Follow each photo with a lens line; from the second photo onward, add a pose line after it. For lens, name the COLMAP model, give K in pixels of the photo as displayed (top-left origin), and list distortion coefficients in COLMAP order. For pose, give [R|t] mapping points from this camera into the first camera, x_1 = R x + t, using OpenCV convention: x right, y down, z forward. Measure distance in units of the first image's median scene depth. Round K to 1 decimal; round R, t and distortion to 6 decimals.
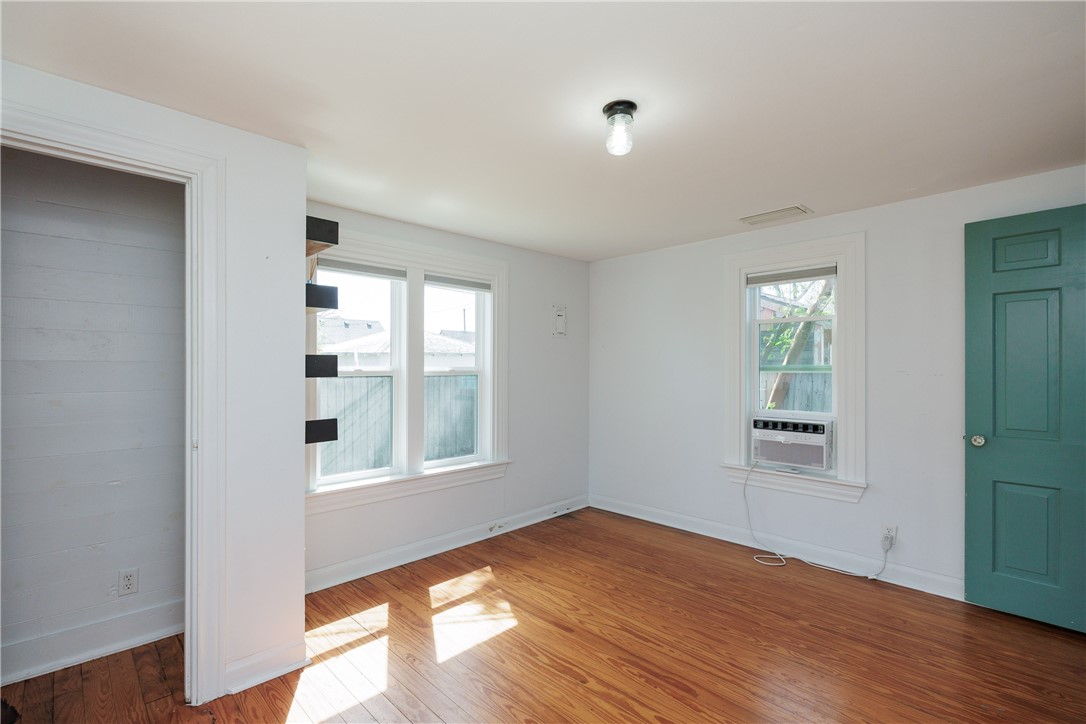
lens RADIAL K [[496.8, 0, 546.6], [0, 496.8, 366.8], [0, 0, 1]] dist [-0.007376, -0.002091]
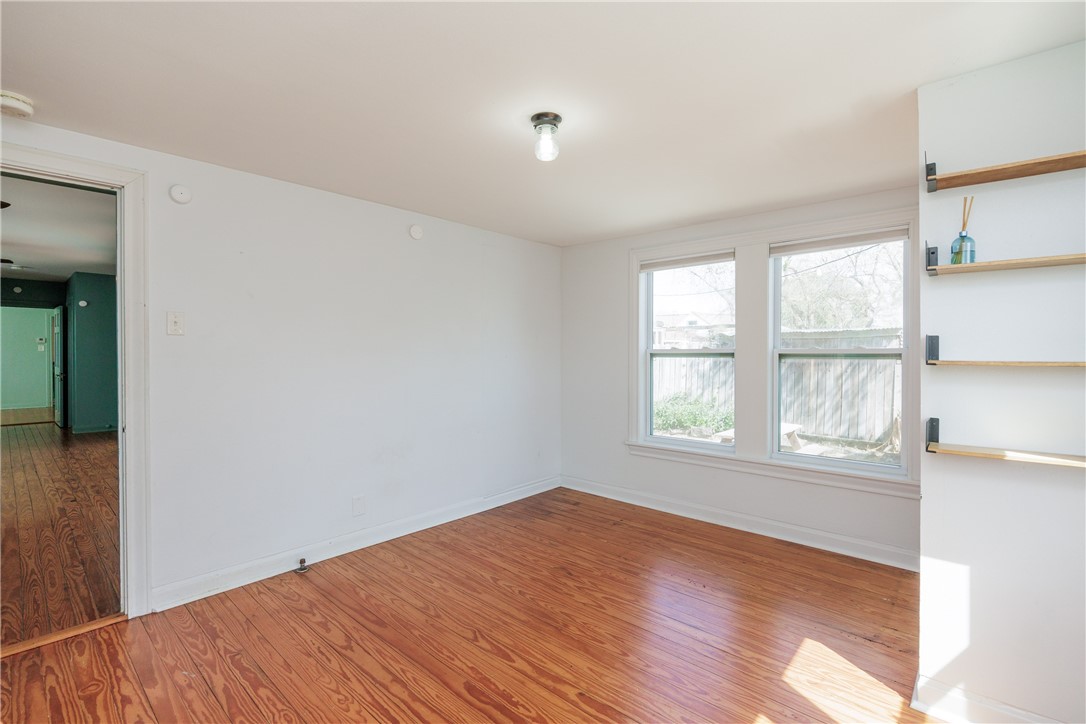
lens RADIAL K [[480.8, 0, 539.6], [0, 480.8, 358.0], [0, 0, 1]] dist [-0.006833, -0.002497]
pose [[-0.998959, -0.001347, -0.045598, 0.155485], [-0.001822, 0.999945, 0.010362, 0.007161], [0.045582, 0.010435, -0.998906, 1.511292]]
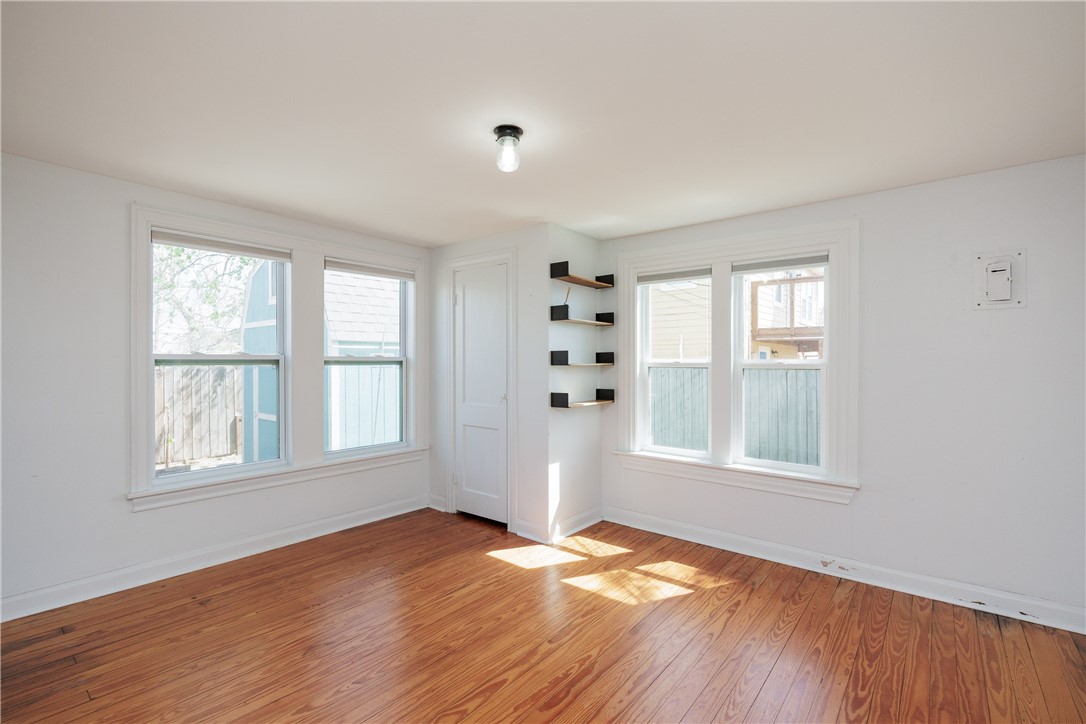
lens RADIAL K [[496.8, 0, 536.3], [0, 496.8, 362.8], [0, 0, 1]] dist [-0.007376, -0.002091]
pose [[0.083102, 0.003530, -0.996535, 0.950353], [-0.003334, 0.999989, 0.003264, 0.007219], [0.996535, 0.003051, 0.083113, 0.707616]]
